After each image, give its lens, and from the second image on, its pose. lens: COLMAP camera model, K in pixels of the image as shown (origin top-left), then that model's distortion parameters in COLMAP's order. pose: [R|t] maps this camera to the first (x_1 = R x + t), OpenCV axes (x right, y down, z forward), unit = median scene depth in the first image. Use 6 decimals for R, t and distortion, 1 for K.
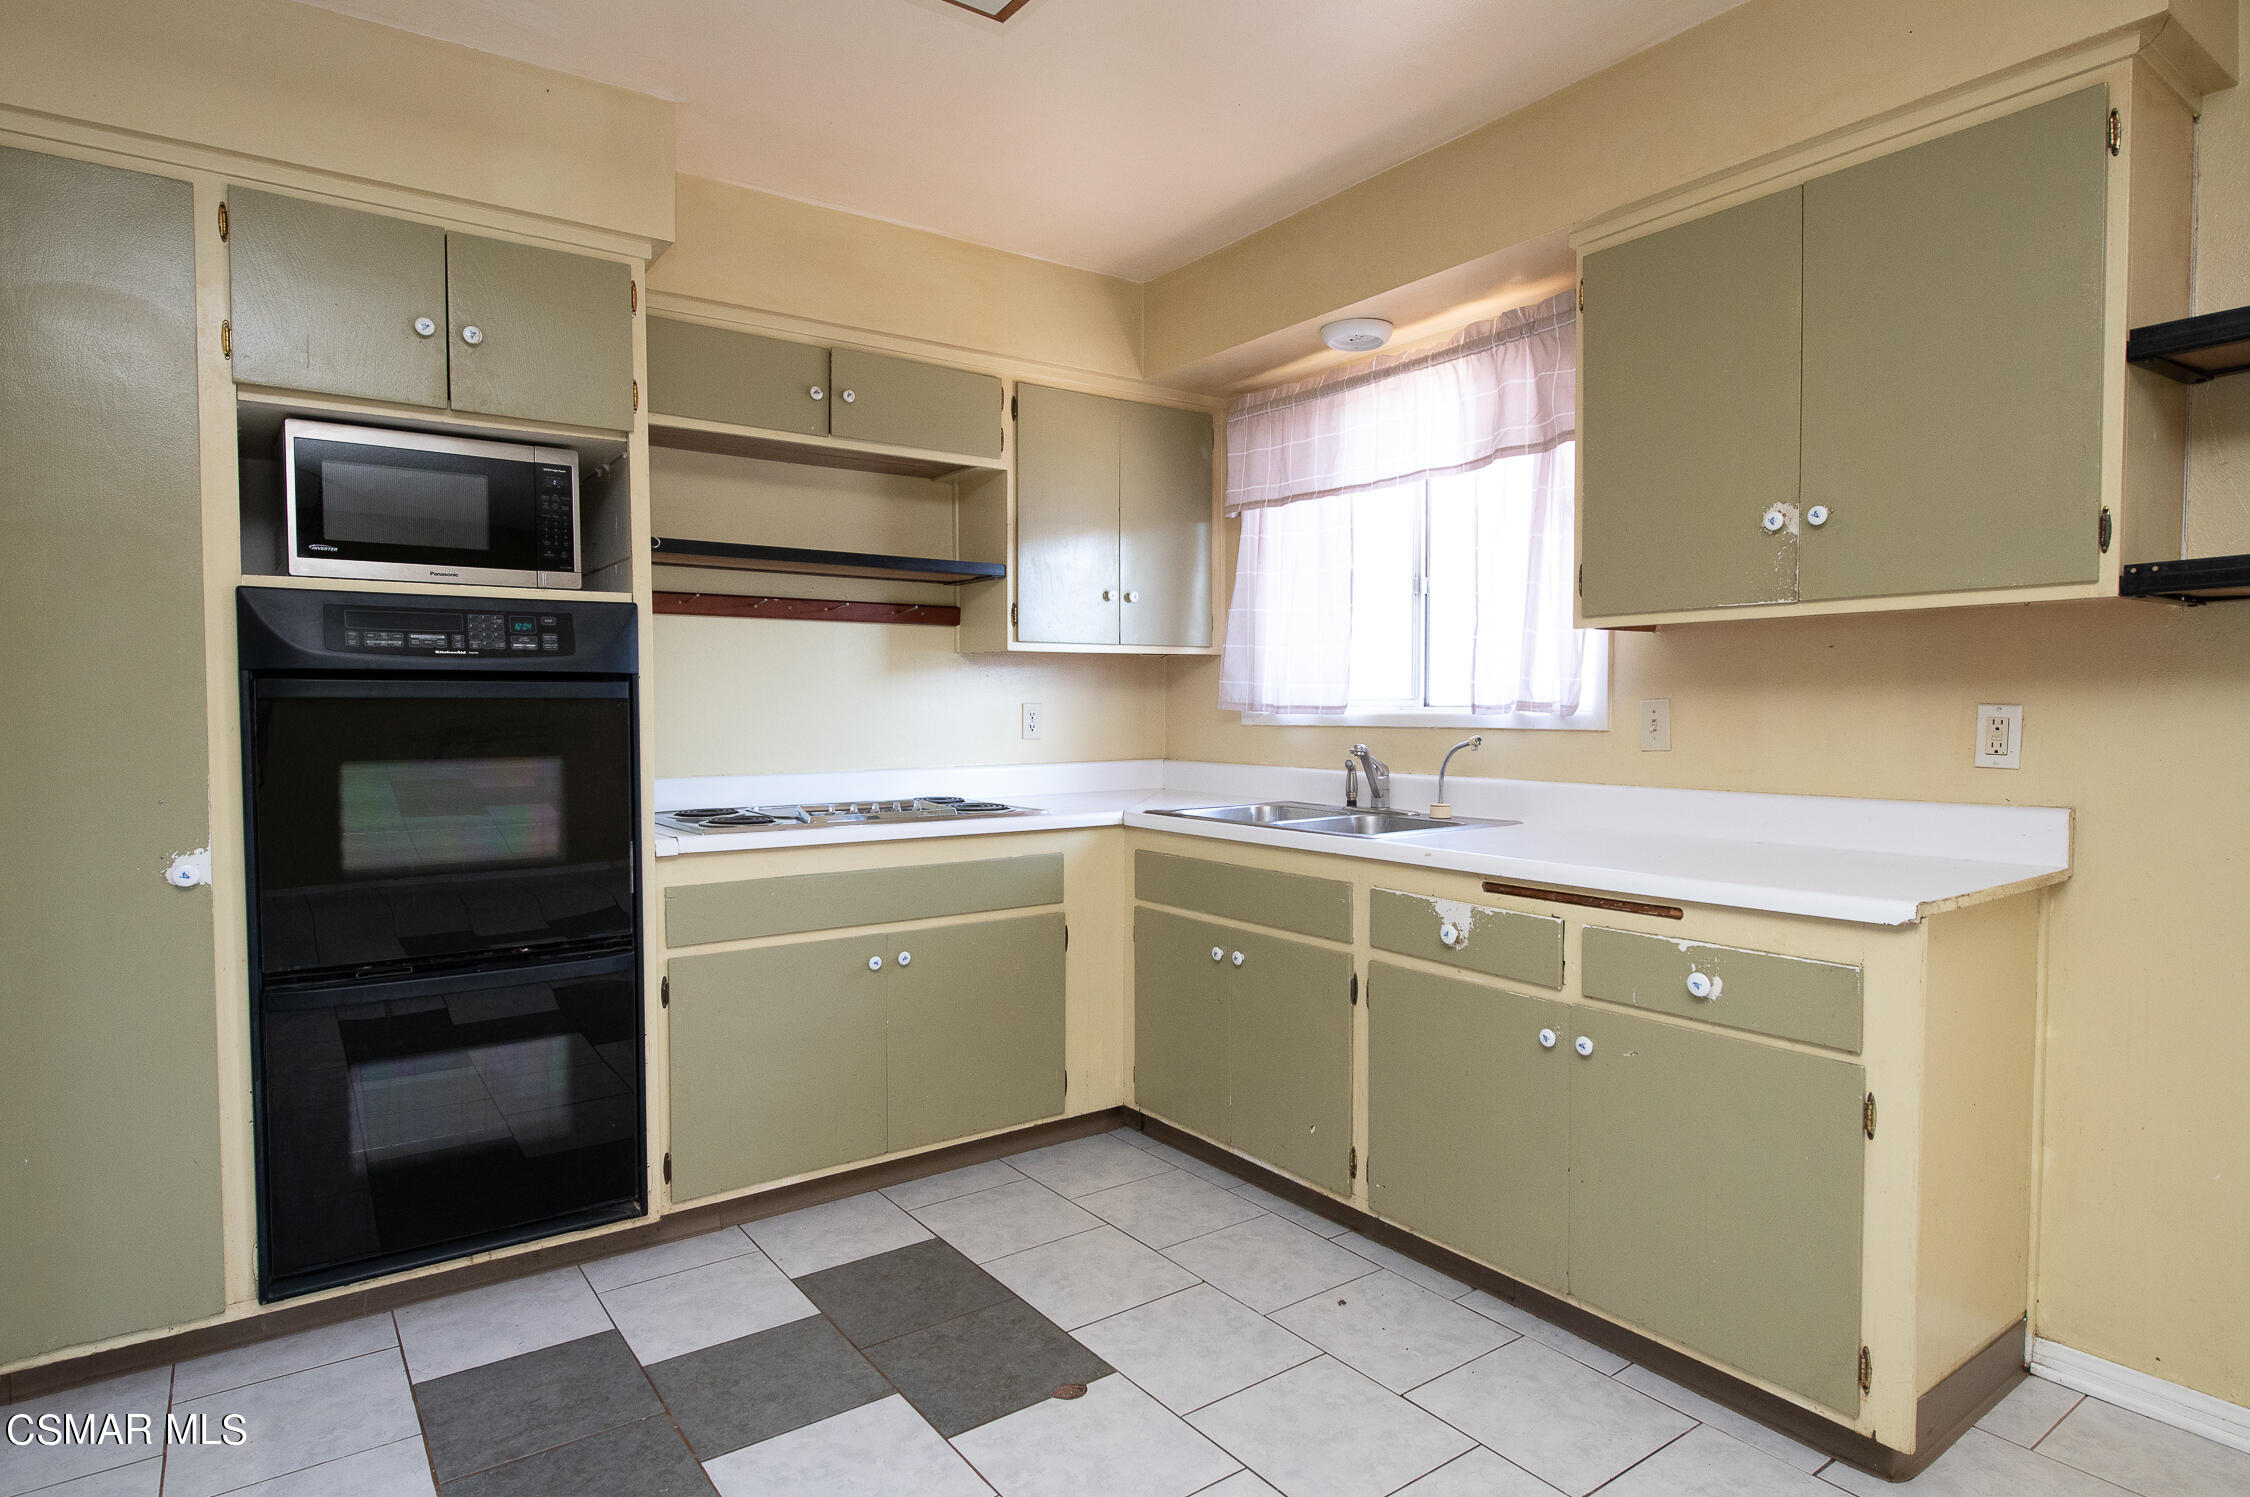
lens RADIAL K [[1223.7, 0, 1125.1], [0, 1223.7, 746.3], [0, 0, 1]] dist [-0.007460, -0.000722]
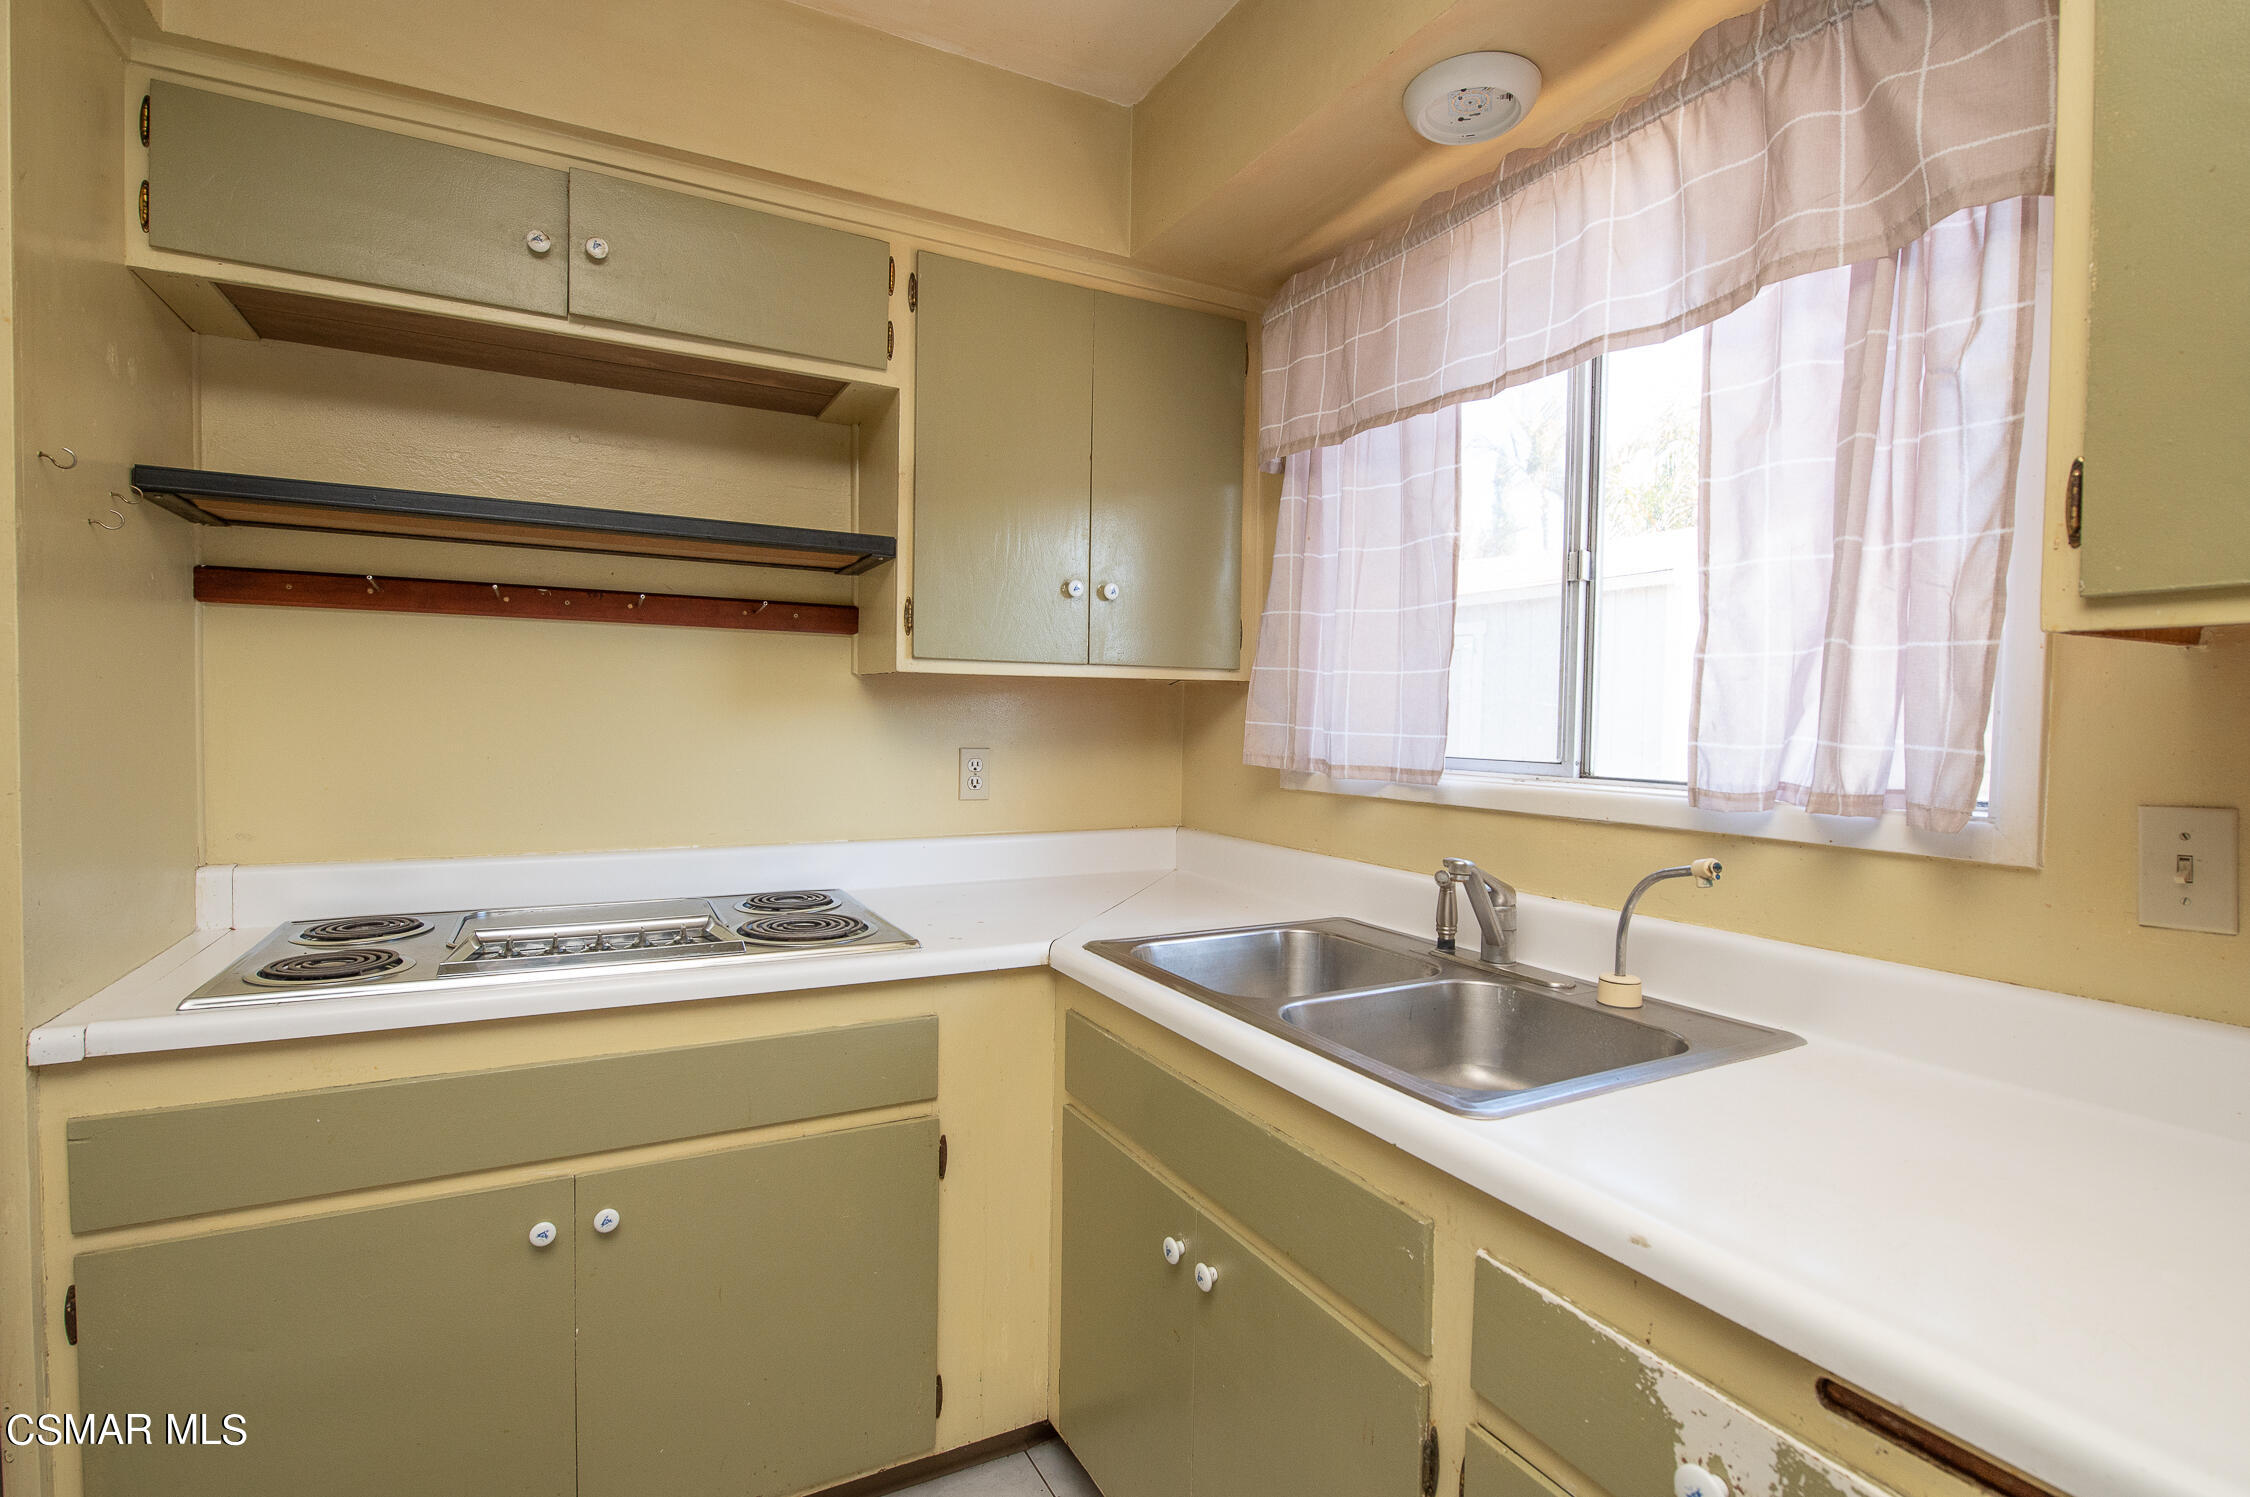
lens RADIAL K [[1064.4, 0, 1114.0], [0, 1064.4, 747.5], [0, 0, 1]] dist [-0.011776, -0.000958]
pose [[0.990431, 0.021035, -0.136397, 0.108888], [-0.021945, 0.999746, -0.005177, -0.044779], [0.136253, 0.008121, 0.990641, 0.545701]]
